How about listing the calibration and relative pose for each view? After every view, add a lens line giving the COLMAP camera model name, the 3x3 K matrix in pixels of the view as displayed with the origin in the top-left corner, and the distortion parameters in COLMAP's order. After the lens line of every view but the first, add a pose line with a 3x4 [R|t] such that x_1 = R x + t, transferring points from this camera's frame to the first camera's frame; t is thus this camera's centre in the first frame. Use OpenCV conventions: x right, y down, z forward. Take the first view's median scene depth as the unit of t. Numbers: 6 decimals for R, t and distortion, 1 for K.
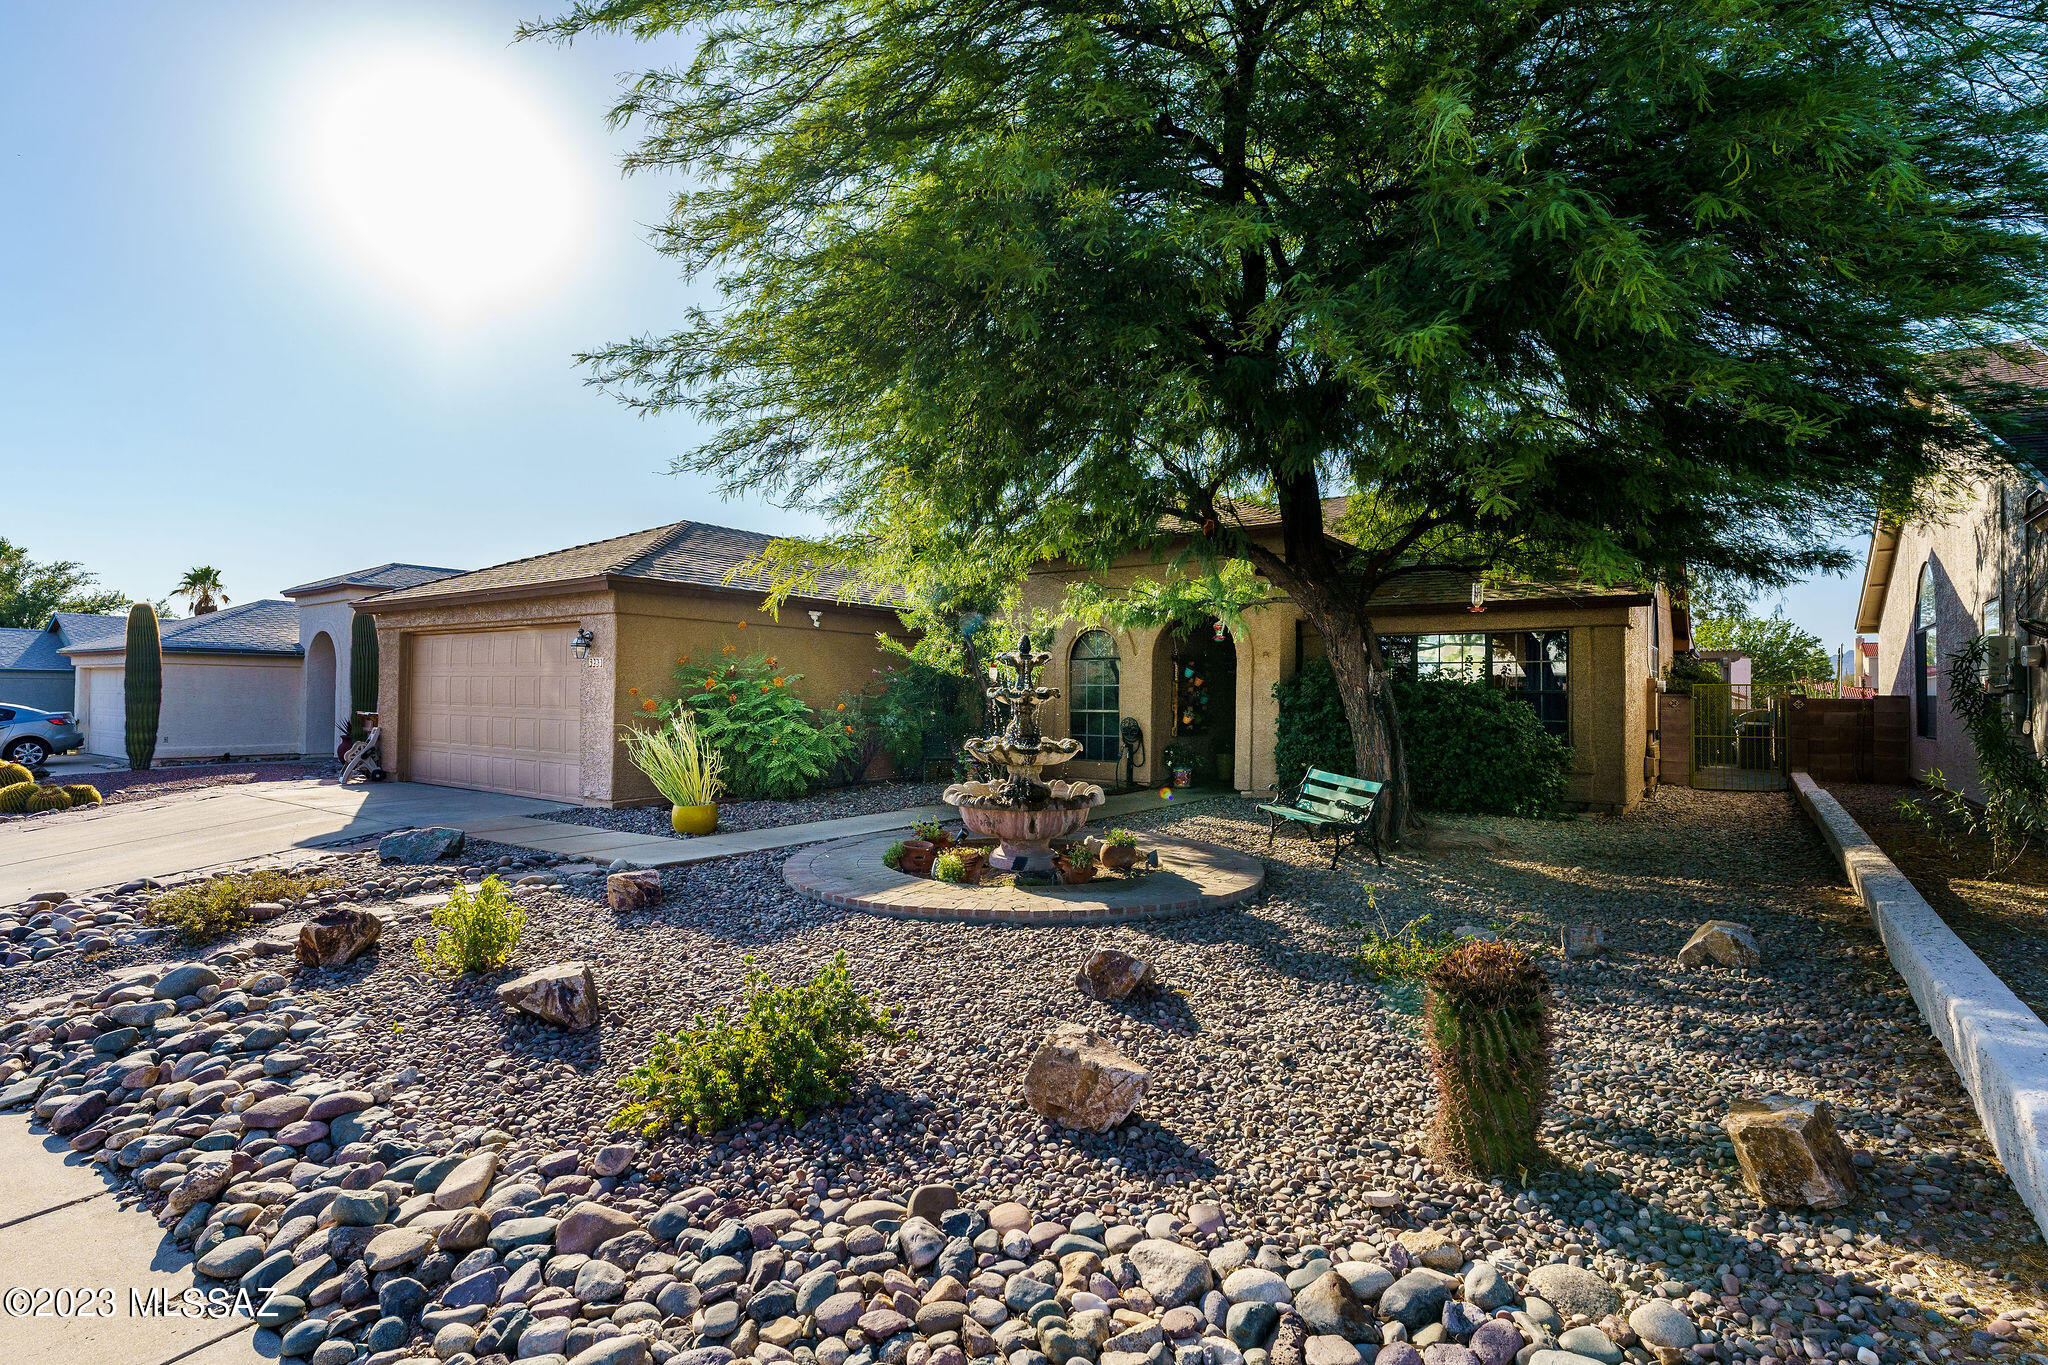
lens RADIAL K [[1023.6, 0, 1018.0], [0, 1023.6, 685.1], [0, 0, 1]] dist [0.003088, 0.000318]
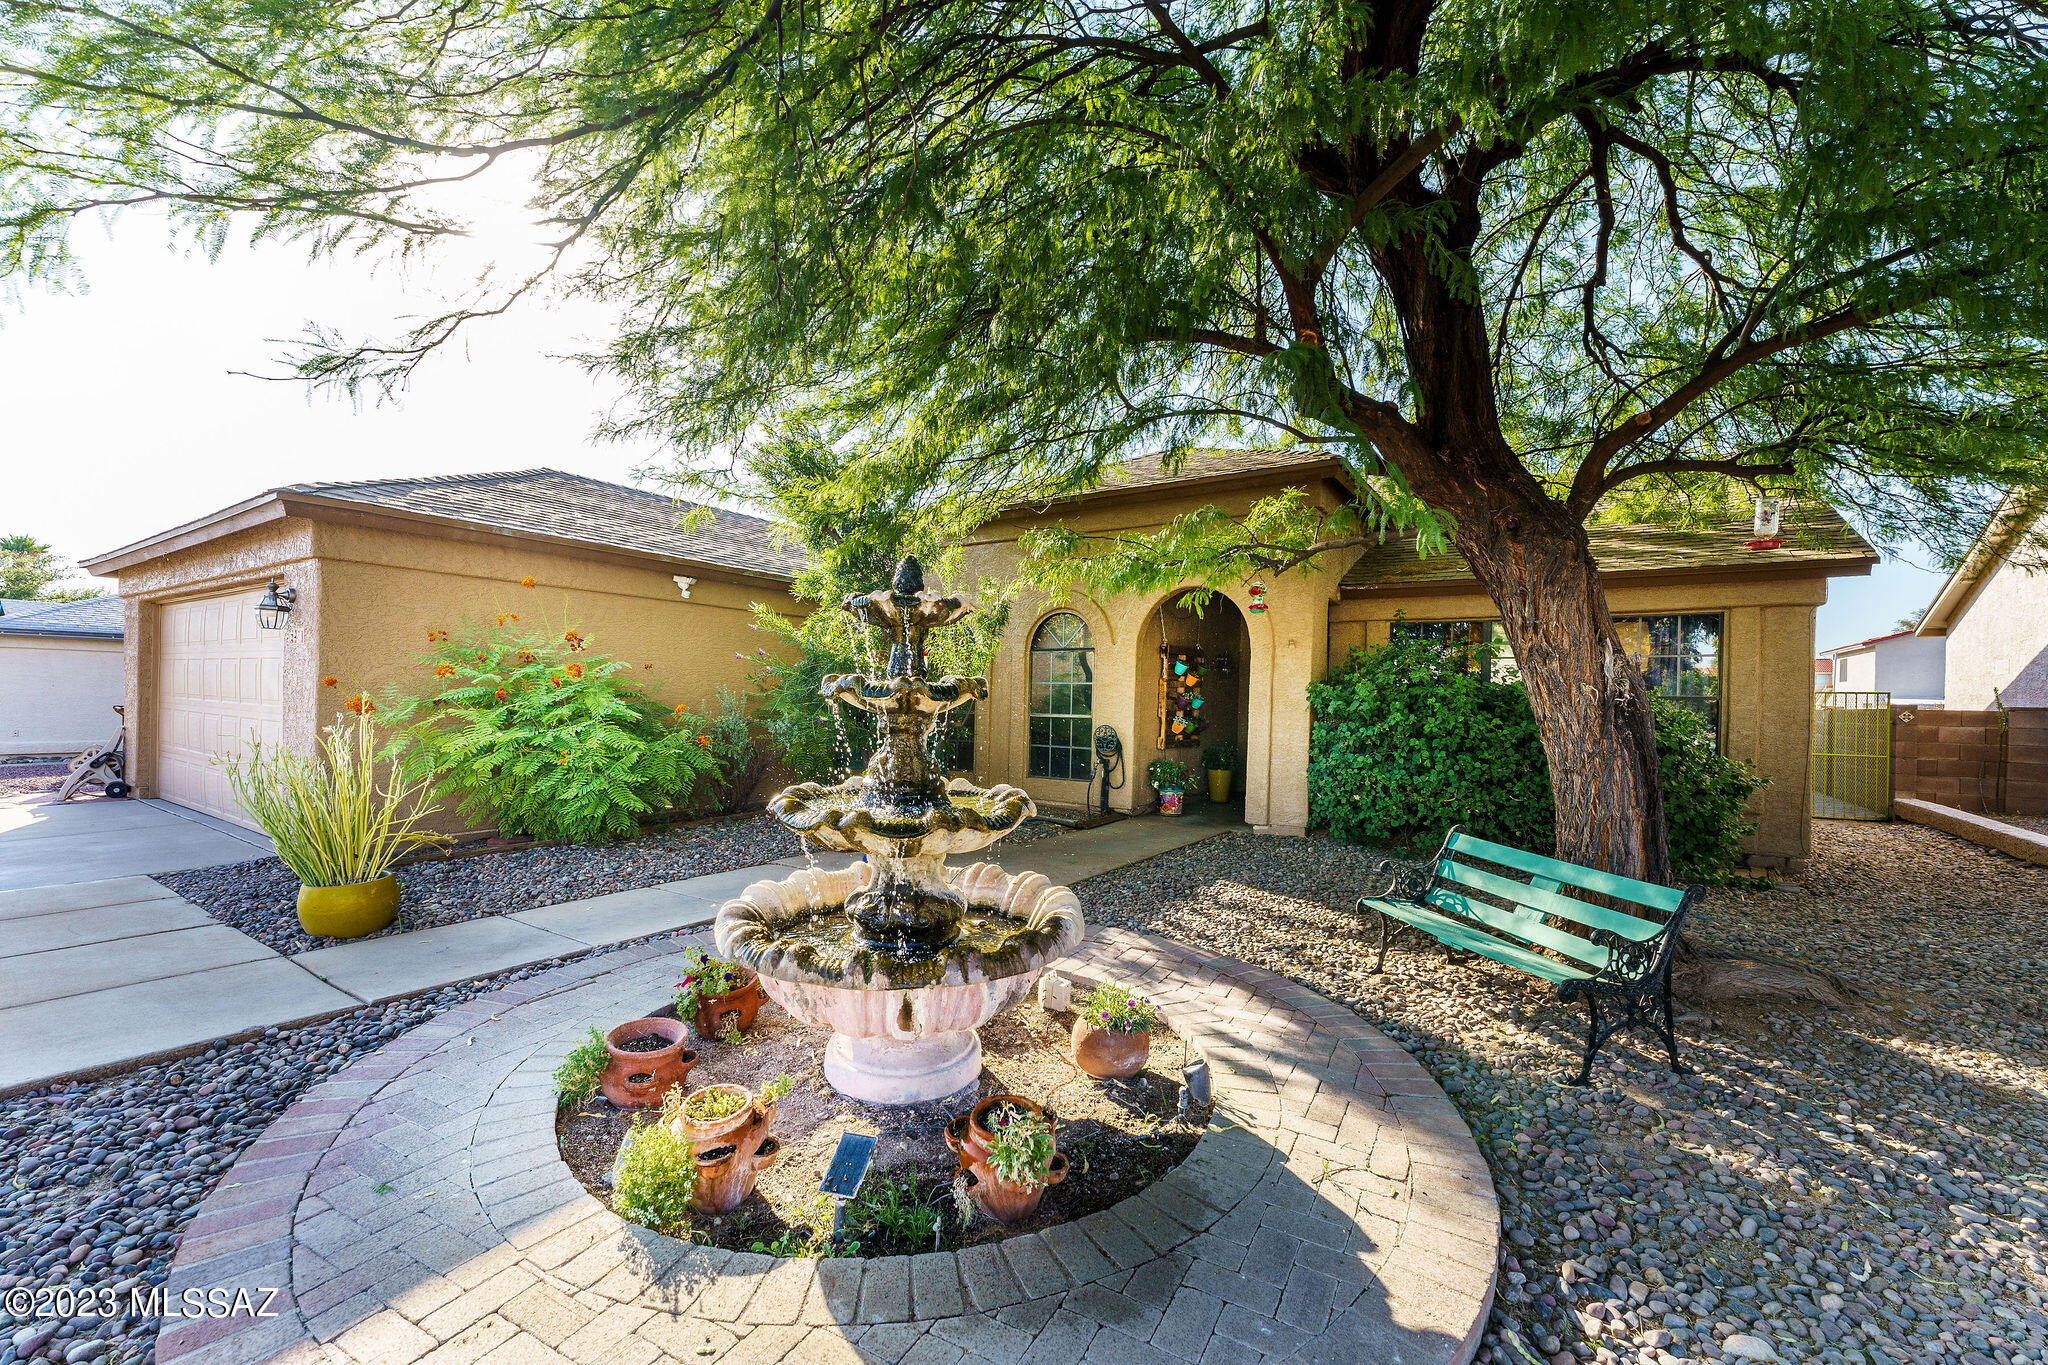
lens RADIAL K [[814.9, 0, 1019.7], [0, 814.9, 691.7], [0, 0, 1]] dist [-0.005039, 0.000712]
pose [[0.999586, 0.011809, 0.026254, 0.033437], [-0.011917, 0.999921, 0.003955, 0.005887], [-0.026205, -0.004266, 0.999647, 0.467739]]
